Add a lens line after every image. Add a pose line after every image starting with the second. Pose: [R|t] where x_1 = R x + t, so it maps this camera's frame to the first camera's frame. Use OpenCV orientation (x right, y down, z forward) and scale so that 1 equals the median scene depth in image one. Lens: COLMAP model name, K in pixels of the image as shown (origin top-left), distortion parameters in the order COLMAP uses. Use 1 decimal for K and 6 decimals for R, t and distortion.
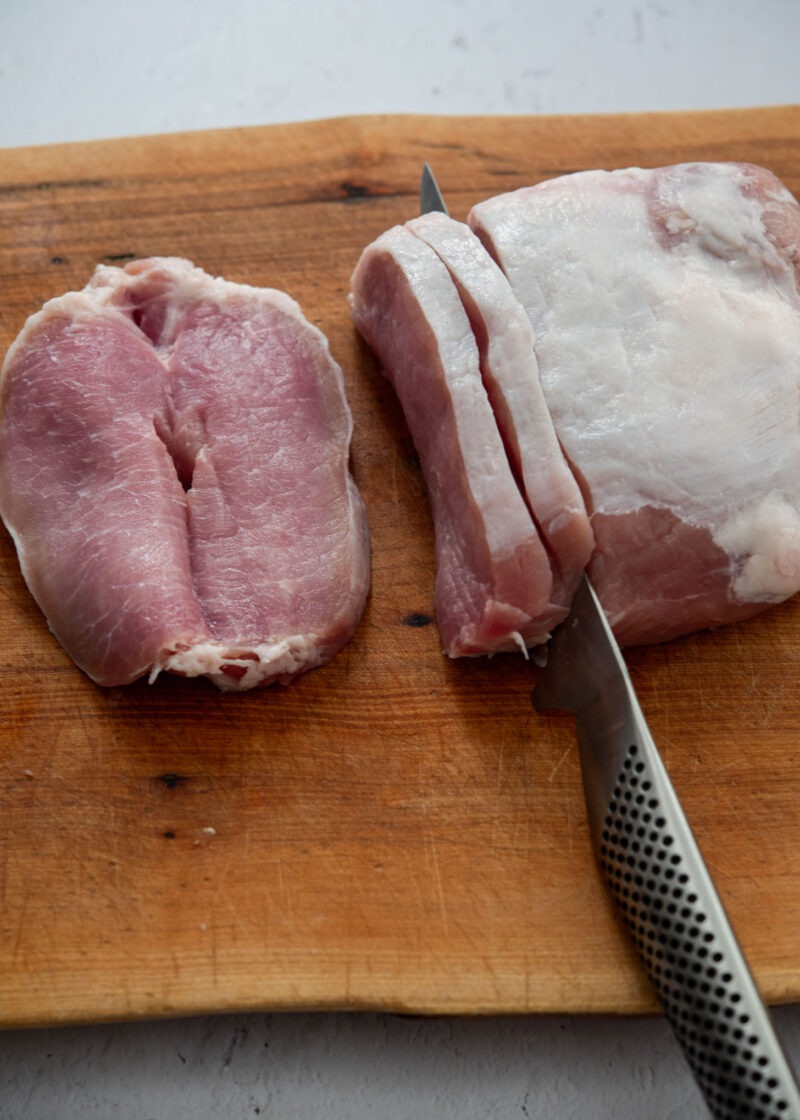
lens RADIAL K [[2053.5, 0, 400.0], [0, 2053.5, 560.0], [0, 0, 1]] dist [-0.021993, -0.055342]
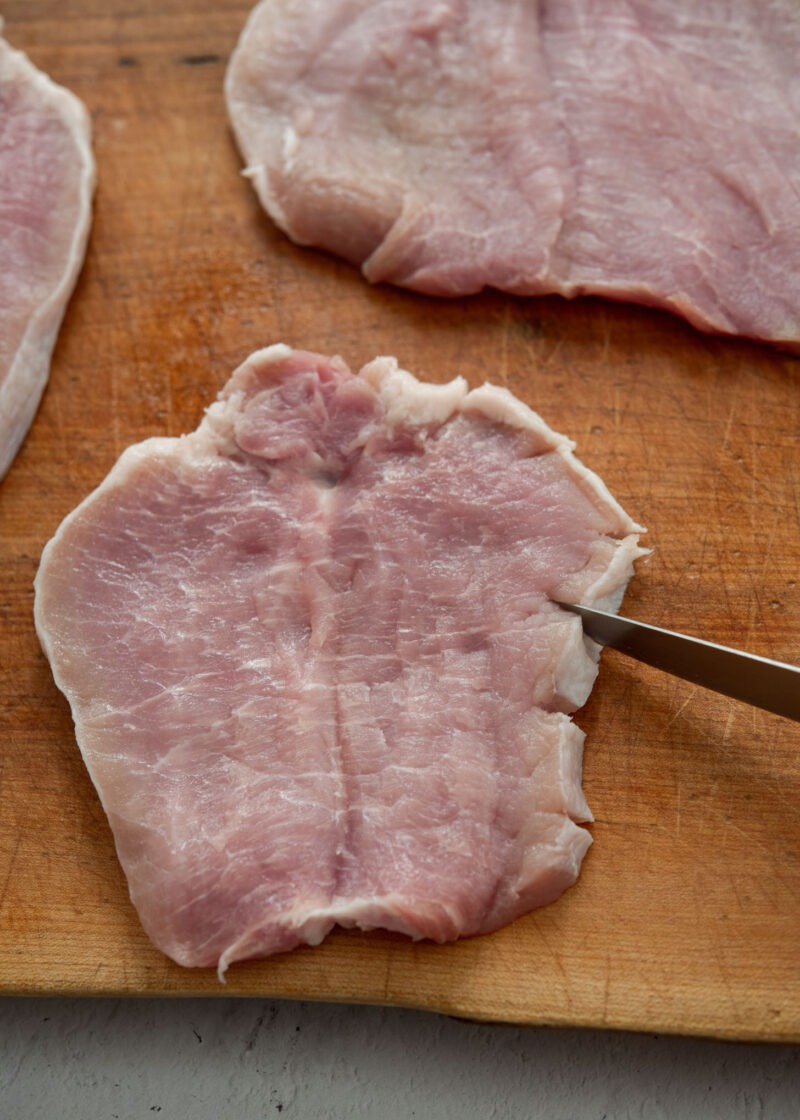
lens RADIAL K [[2053.5, 0, 400.0], [0, 2053.5, 560.0], [0, 0, 1]] dist [-0.021993, -0.055342]
pose [[0.989141, 0.058256, -0.134933, 0.078942], [-0.043219, 0.992790, 0.111804, -0.050045], [0.140474, -0.104758, 0.984527, 0.201319]]
